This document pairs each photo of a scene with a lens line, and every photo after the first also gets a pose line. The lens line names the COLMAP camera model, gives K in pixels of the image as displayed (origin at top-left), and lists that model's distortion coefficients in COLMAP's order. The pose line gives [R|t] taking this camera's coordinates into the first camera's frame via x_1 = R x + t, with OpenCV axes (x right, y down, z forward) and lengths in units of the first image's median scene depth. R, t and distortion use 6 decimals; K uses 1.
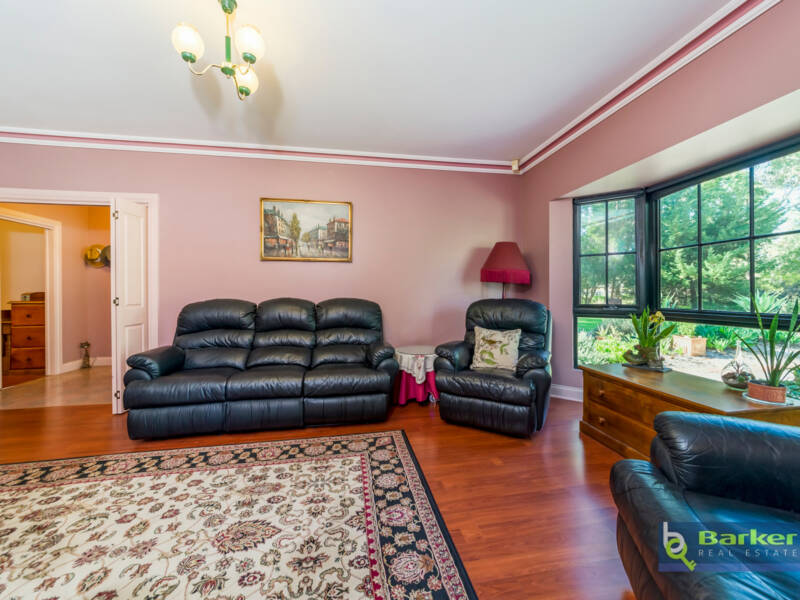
lens RADIAL K [[322.3, 0, 400.0], [0, 322.3, 300.0], [0, 0, 1]] dist [-0.013829, 0.005473]
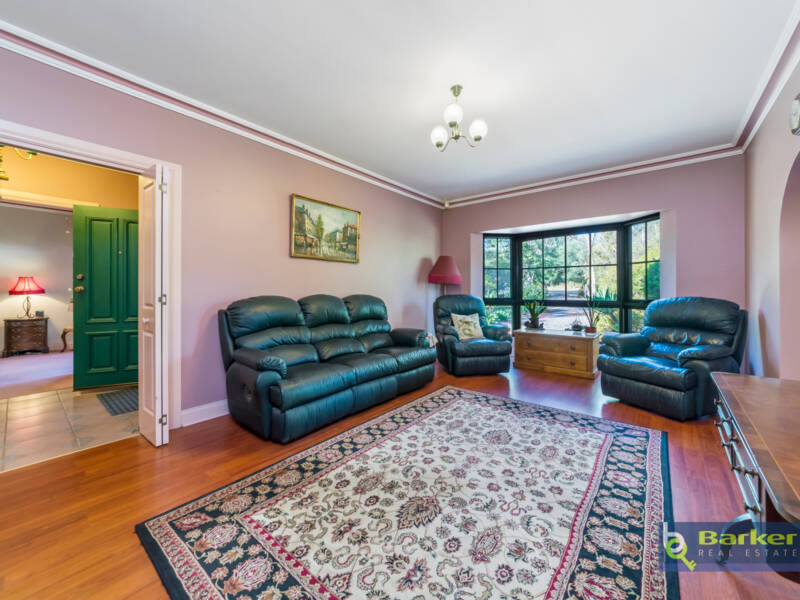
lens RADIAL K [[320.0, 0, 400.0], [0, 320.0, 300.0], [0, 0, 1]] dist [-0.001409, -0.000266]
pose [[0.756124, -0.012893, 0.654302, -1.259978], [0.010684, 0.999916, 0.007356, 0.009440], [-0.654341, 0.001429, 0.756198, 0.056343]]
